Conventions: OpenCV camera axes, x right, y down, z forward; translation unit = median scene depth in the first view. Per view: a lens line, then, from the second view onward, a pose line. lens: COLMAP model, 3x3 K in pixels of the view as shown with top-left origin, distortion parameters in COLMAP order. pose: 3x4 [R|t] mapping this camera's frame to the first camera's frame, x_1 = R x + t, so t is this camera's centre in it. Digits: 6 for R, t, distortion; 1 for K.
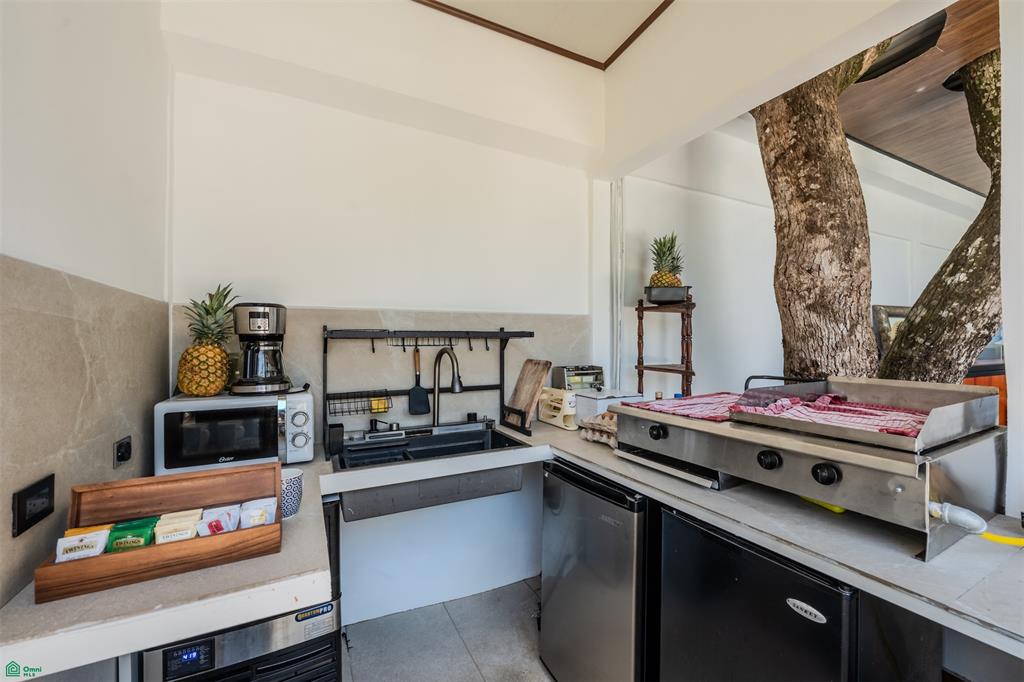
lens RADIAL K [[412.4, 0, 512.0], [0, 412.4, 341.0], [0, 0, 1]] dist [0.000233, 0.000023]
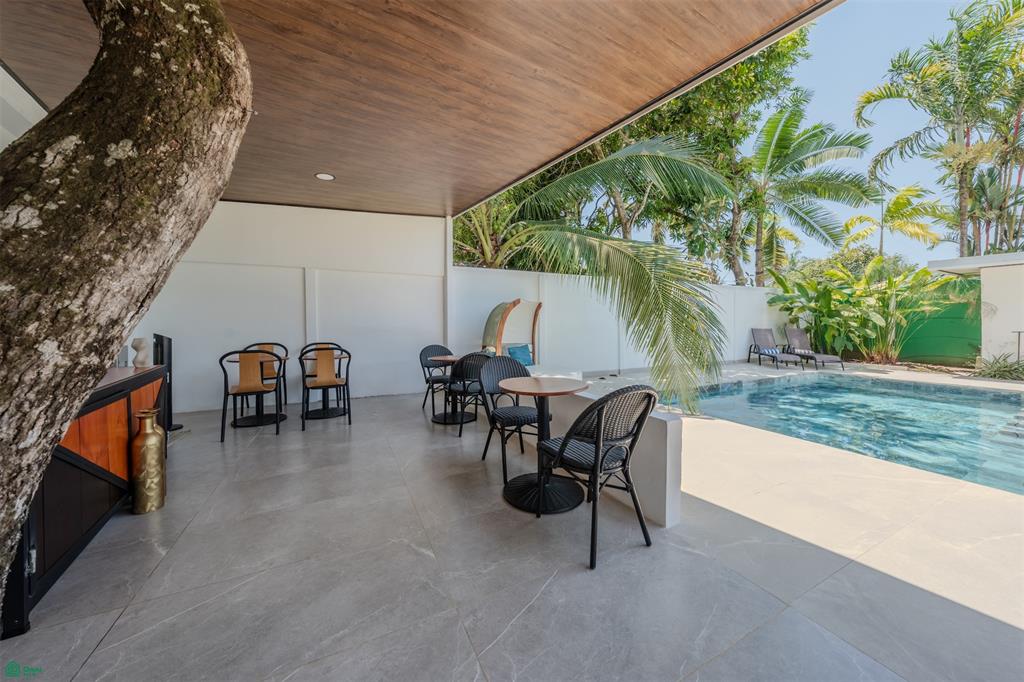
lens RADIAL K [[360.5, 0, 510.2], [0, 360.5, 331.6], [0, 0, 1]] dist [-0.001008, -0.000109]
pose [[-0.132135, -0.019025, 0.991049, 0.715836], [-0.002131, 0.999819, 0.018910, -0.058826], [-0.991229, 0.000386, -0.132152, 0.614965]]
